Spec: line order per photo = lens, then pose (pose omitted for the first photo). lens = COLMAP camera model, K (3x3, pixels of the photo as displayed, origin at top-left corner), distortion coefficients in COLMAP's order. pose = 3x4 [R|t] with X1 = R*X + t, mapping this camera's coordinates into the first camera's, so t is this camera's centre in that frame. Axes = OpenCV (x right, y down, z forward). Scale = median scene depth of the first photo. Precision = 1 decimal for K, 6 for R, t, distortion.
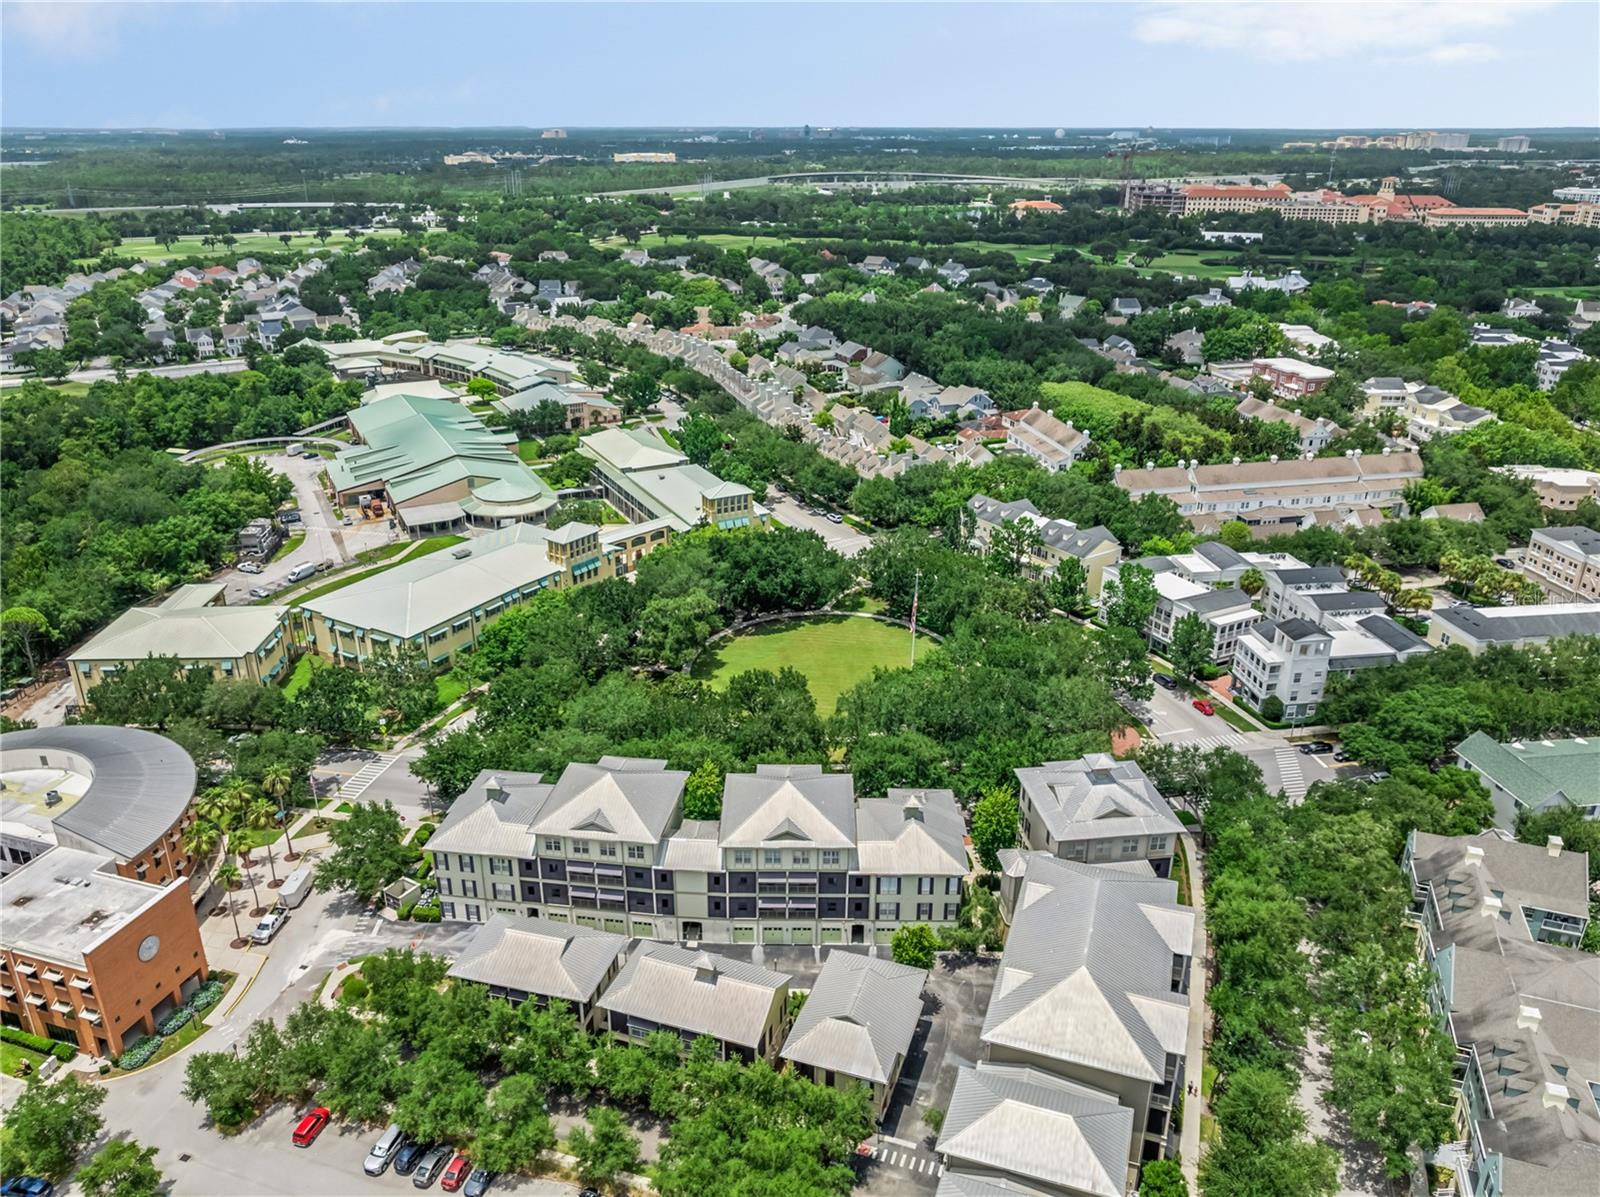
lens RADIAL K [[1128.9, 0, 800.0], [0, 1128.9, 598.5], [0, 0, 1]] dist [0.004922, 0.001399]
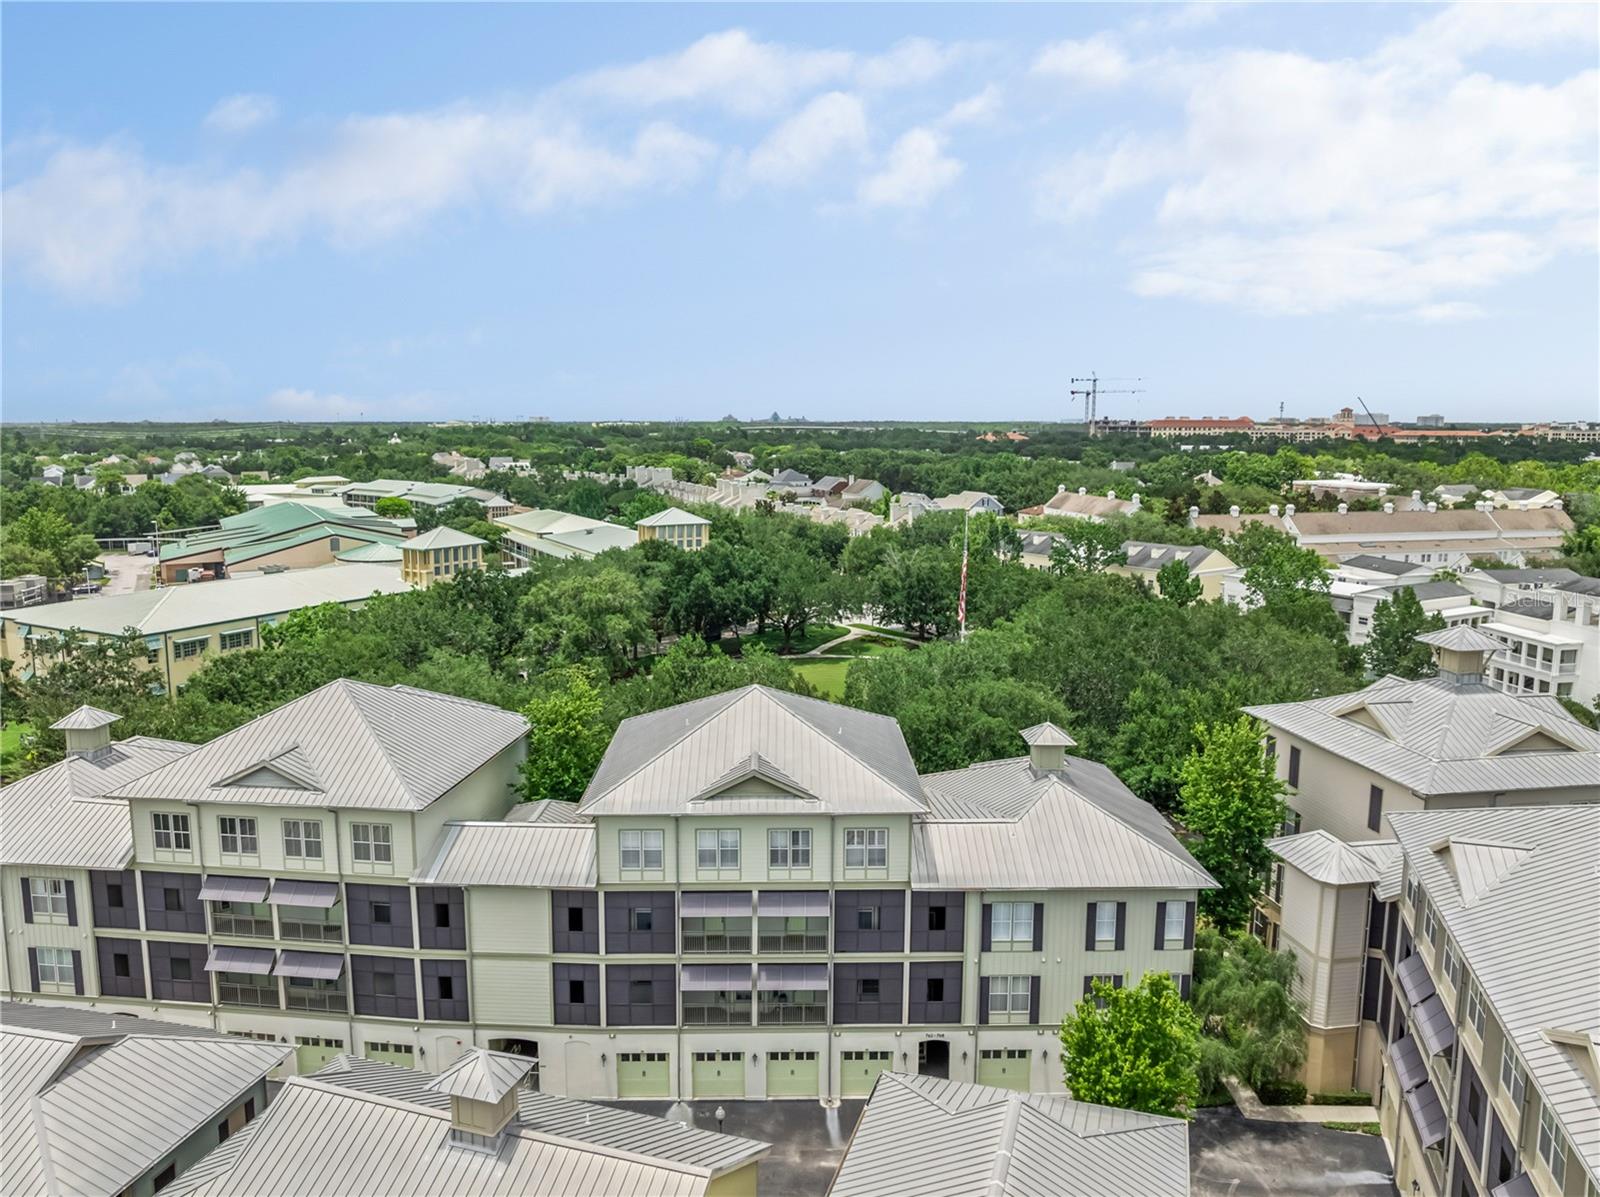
lens RADIAL K [[1121.2, 0, 800.0], [0, 1121.2, 598.5], [0, 0, 1]] dist [-0.016231, 0.001753]
pose [[0.999617, -0.000123, 0.027661, -0.006304], [0.006614, 0.972048, -0.234688, 0.231629], [-0.026859, 0.234781, 0.971677, 0.589376]]
